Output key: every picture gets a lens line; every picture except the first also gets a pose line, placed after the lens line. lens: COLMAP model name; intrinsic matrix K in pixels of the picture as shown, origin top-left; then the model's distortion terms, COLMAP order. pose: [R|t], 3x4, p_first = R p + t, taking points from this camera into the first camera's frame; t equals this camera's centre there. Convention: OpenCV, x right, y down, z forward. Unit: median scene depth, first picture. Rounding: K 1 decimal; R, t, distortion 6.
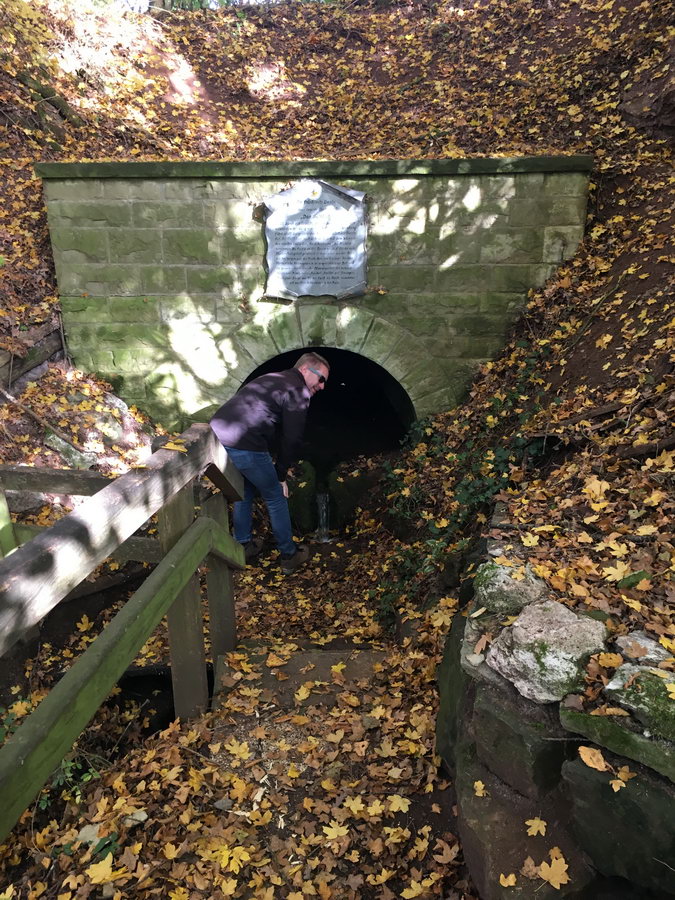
lens RADIAL K [[750.0, 0, 337.5], [0, 750.0, 450.0], [0, 0, 1]] dist [0.064025, -0.075167]
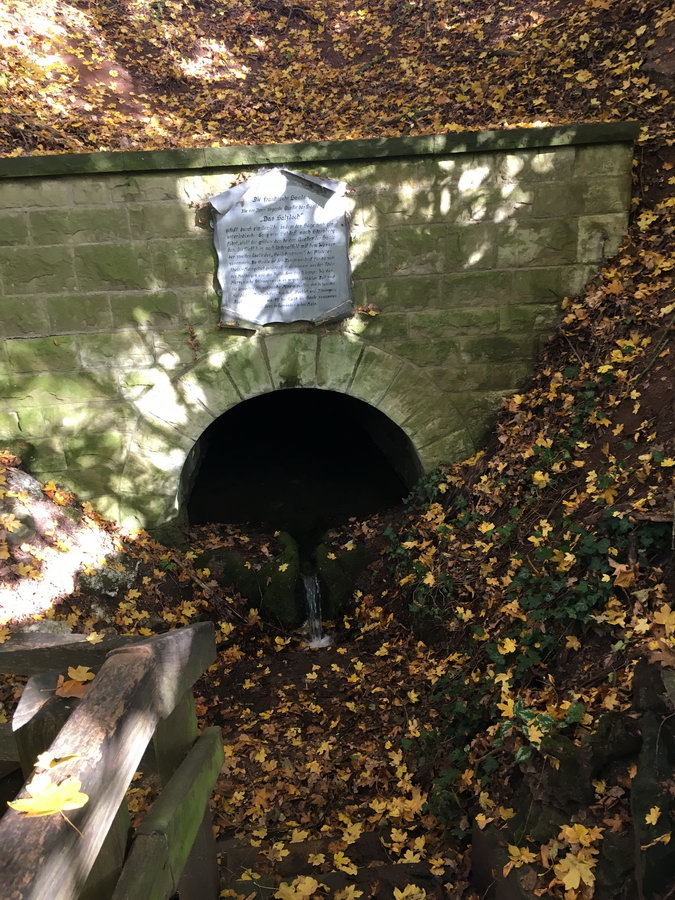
lens RADIAL K [[750.0, 0, 337.5], [0, 750.0, 450.0], [0, 0, 1]] dist [0.064025, -0.075167]
pose [[0.995488, -0.069003, 0.065129, -0.034325], [0.070260, 0.997380, -0.017207, -0.058155], [-0.063771, 0.021706, 0.997728, 0.235275]]
